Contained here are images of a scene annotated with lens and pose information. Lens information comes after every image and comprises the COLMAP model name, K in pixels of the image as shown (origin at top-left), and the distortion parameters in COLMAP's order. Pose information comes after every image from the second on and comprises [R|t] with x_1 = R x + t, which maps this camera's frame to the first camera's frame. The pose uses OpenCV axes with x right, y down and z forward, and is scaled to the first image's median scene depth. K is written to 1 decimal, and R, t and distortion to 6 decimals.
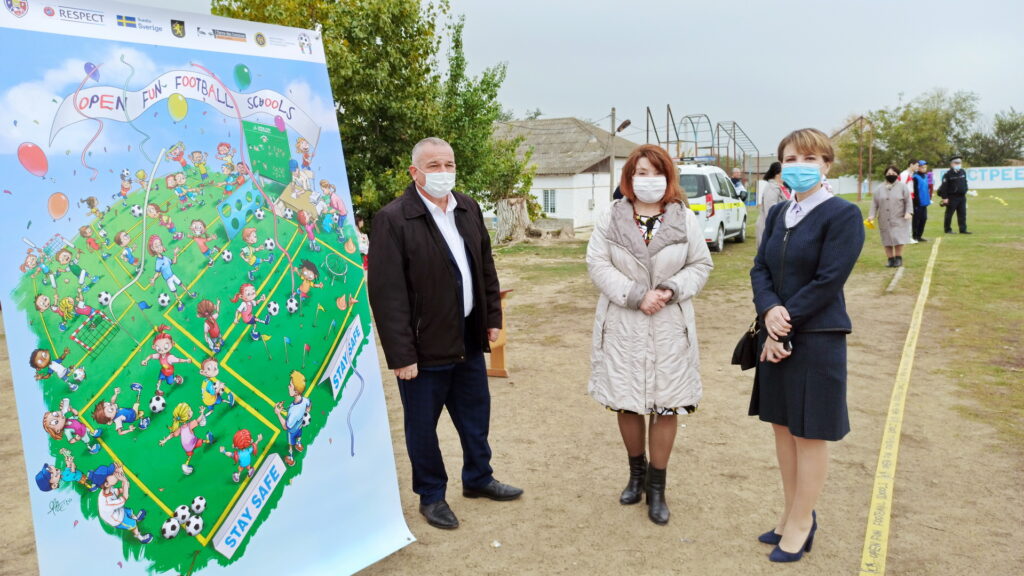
lens RADIAL K [[714.8, 0, 530.1], [0, 714.8, 273.4], [0, 0, 1]] dist [0.003465, 0.002800]
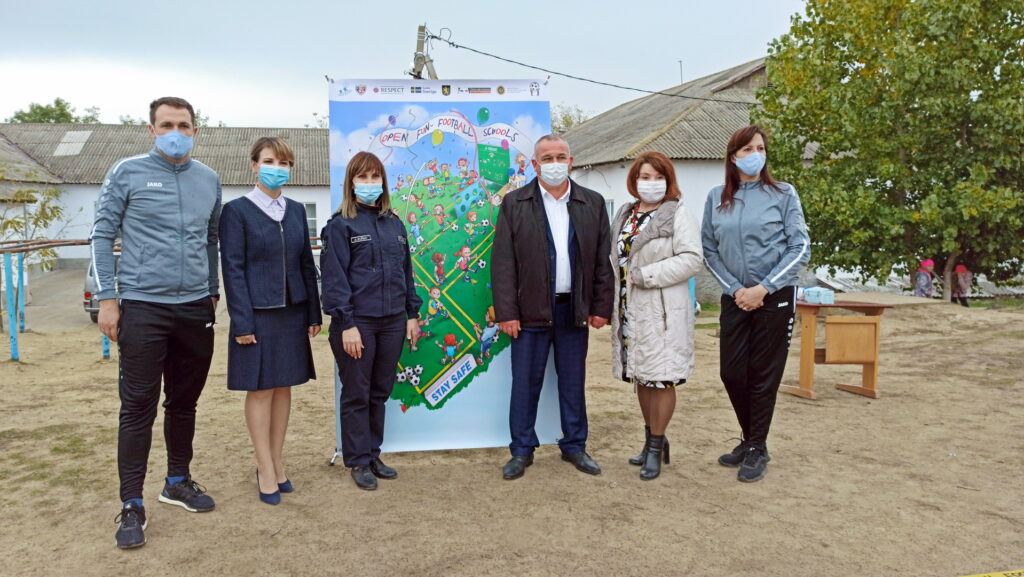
lens RADIAL K [[571.9, 0, 513.0], [0, 571.9, 282.2], [0, 0, 1]] dist [-0.000961, 0.000164]
pose [[0.709843, 0.129783, -0.692300, 0.595235], [-0.105819, 0.991373, 0.077349, -0.016155], [0.696366, 0.018352, 0.717452, 0.154590]]
